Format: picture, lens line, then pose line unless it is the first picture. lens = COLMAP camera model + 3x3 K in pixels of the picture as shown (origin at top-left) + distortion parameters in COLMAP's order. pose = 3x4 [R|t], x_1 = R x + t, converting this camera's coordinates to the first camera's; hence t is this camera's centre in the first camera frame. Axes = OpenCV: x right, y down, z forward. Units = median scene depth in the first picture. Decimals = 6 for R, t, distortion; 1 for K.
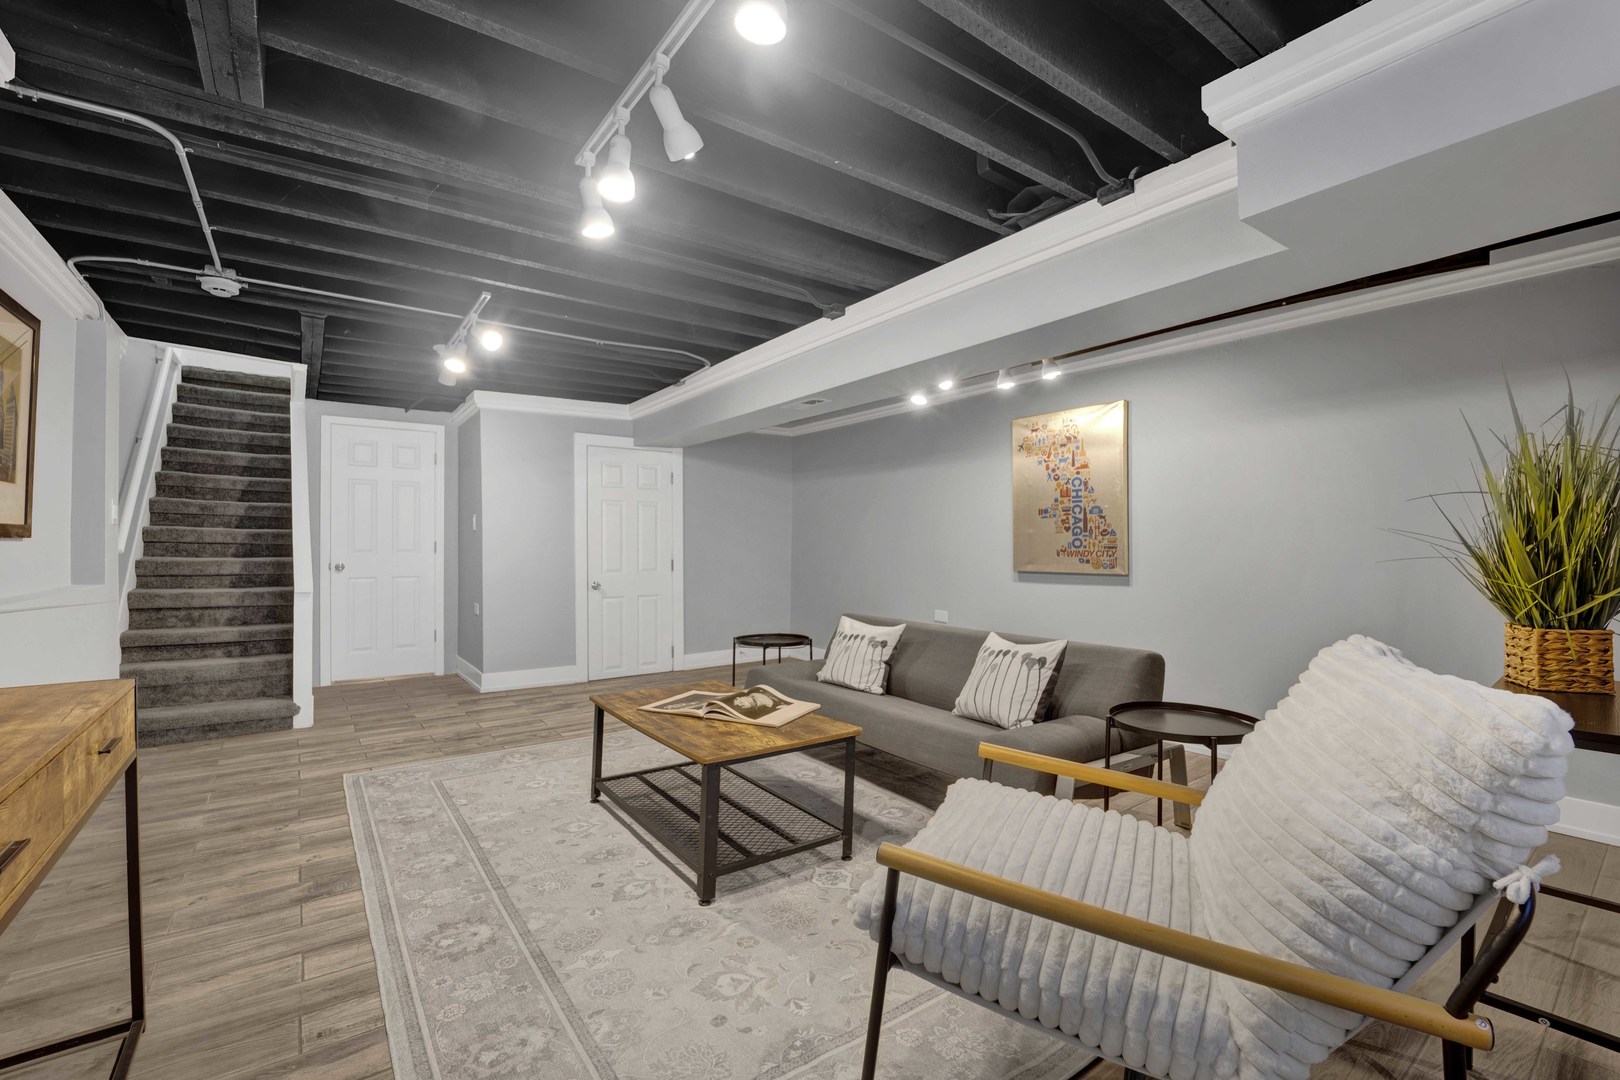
lens RADIAL K [[710.2, 0, 810.0], [0, 710.2, 540.0], [0, 0, 1]] dist [0.000937, -0.000218]
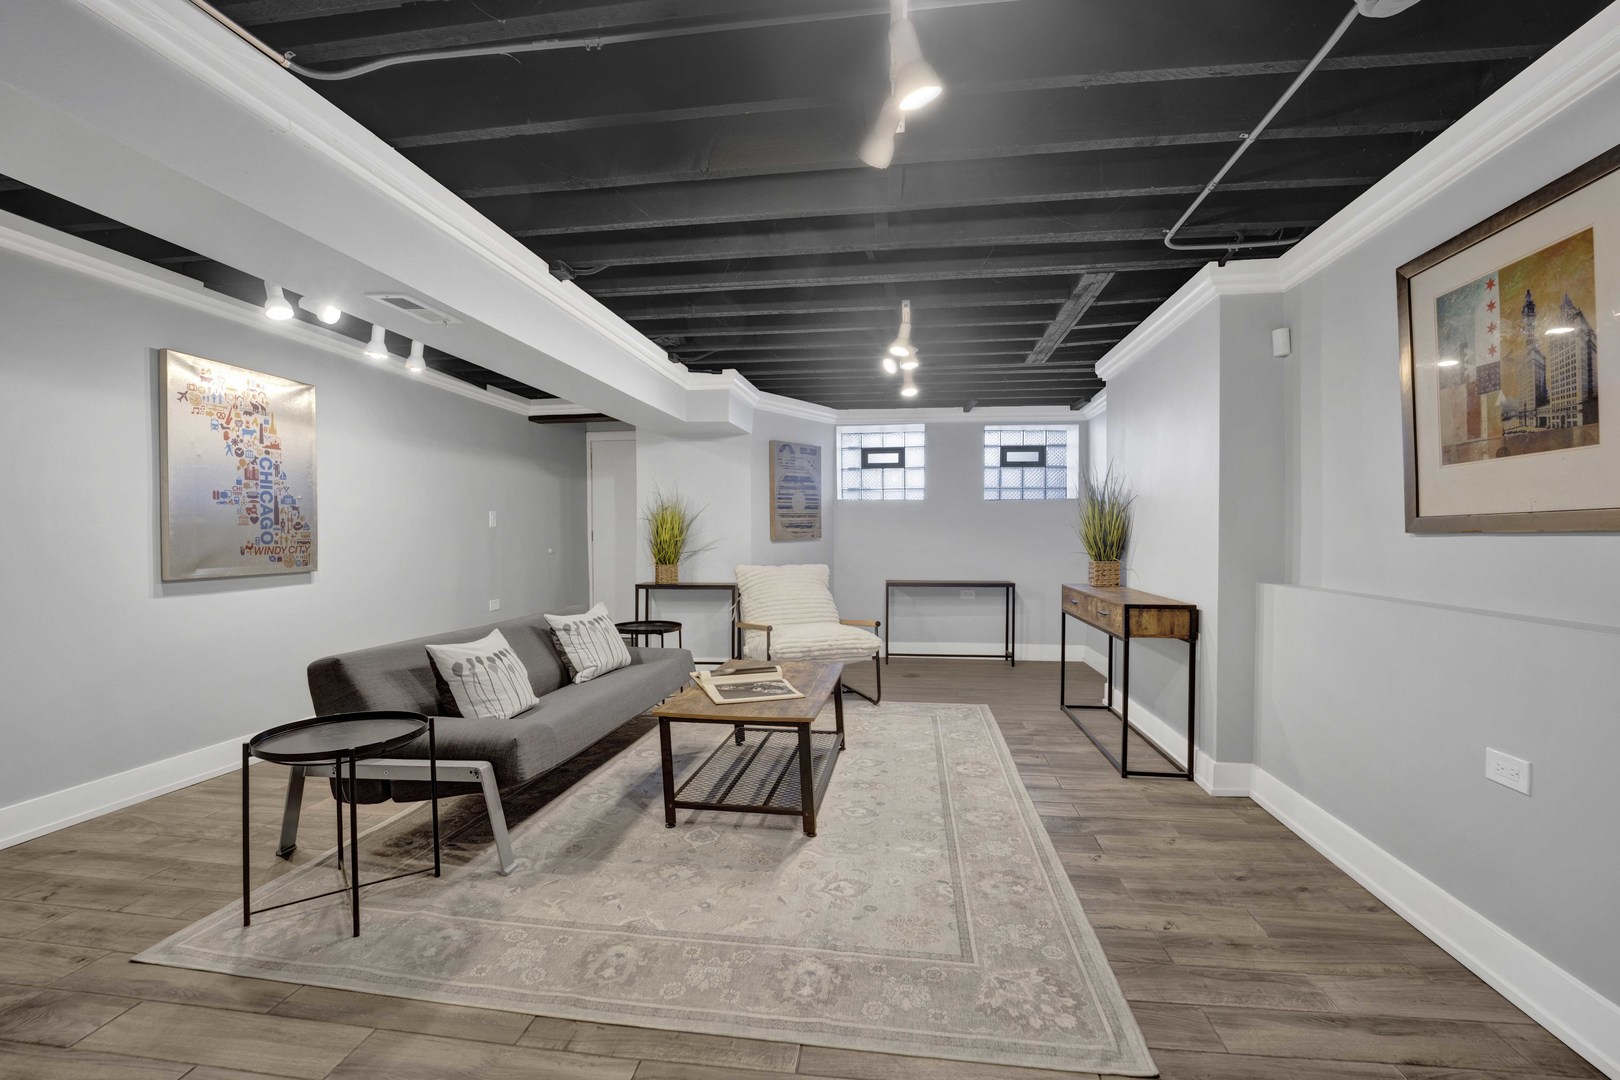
lens RADIAL K [[682.2, 0, 812.6], [0, 682.2, 548.7], [0, 0, 1]] dist [-0.021821, -0.000434]
pose [[-0.722213, -0.006754, 0.691638, -0.637488], [0.005103, 0.999873, 0.015093, 0.008556], [-0.691652, 0.014430, -0.722087, 1.163691]]
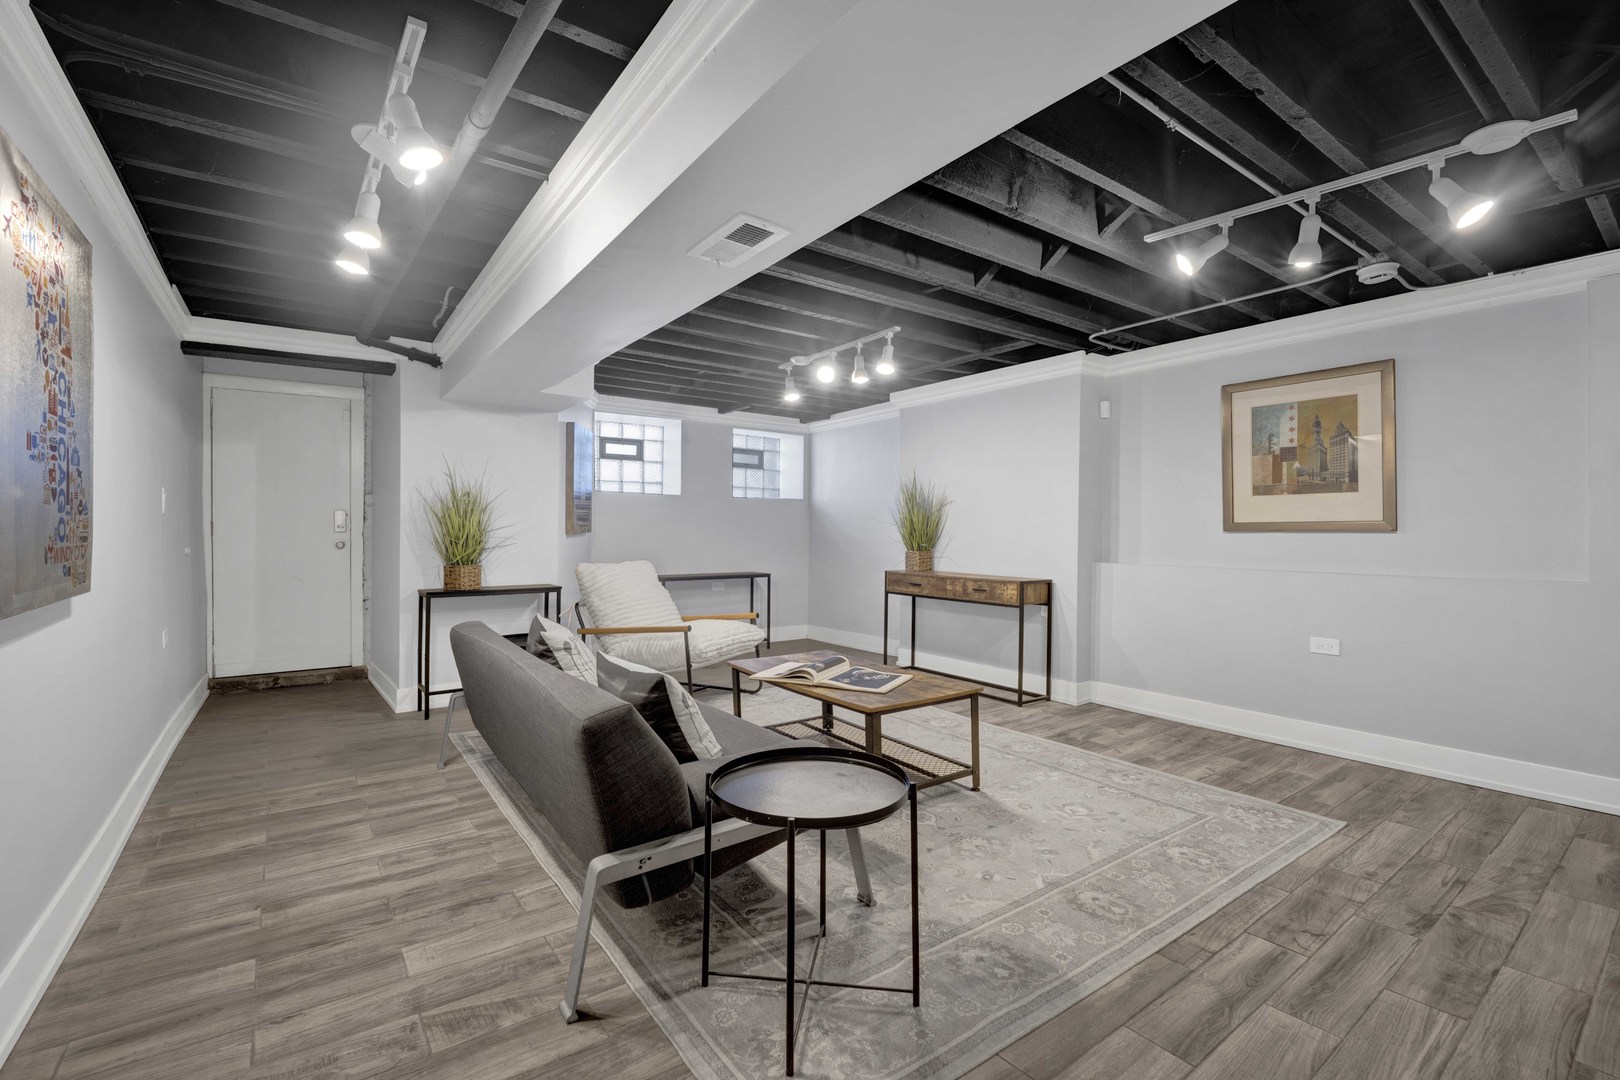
lens RADIAL K [[686.0, 0, 785.1], [0, 686.0, 537.2], [0, 0, 1]] dist [-0.022319, -0.000079]
pose [[-0.999547, 0.000485, 0.030091, -0.047866], [0.000750, 0.999961, 0.008775, 0.006176], [-0.030085, 0.008794, -0.999509, 1.435965]]
